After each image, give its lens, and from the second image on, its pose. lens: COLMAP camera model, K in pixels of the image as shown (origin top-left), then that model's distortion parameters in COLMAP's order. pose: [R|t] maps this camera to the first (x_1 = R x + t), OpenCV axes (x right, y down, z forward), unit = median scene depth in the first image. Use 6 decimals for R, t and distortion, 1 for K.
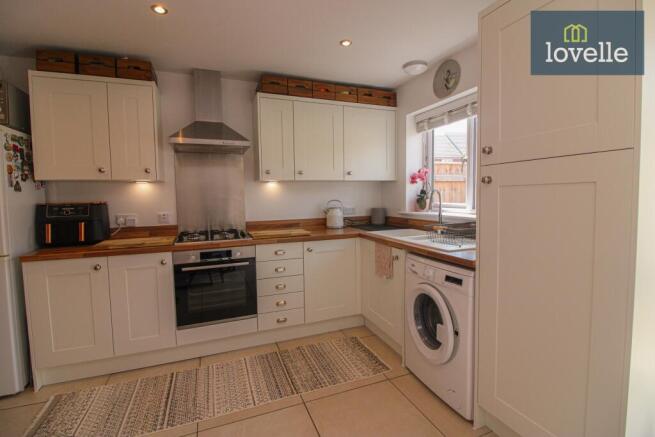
lens RADIAL K [[306.5, 0, 330.2], [0, 306.5, 218.1], [0, 0, 1]] dist [-0.002181, 0.000300]
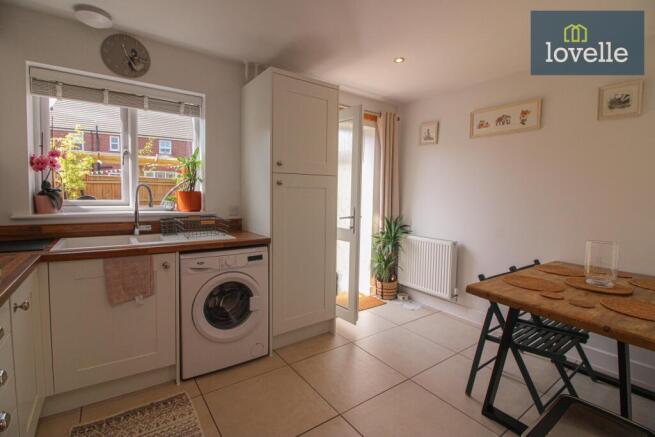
lens RADIAL K [[306.5, 0, 330.2], [0, 306.5, 214.0], [0, 0, 1]] dist [-0.002181, 0.000300]
pose [[-0.247295, -0.057352, 0.967241, -0.701946], [0.057579, 0.995613, 0.073755, -0.045043], [-0.967228, 0.073932, -0.242908, 0.769210]]
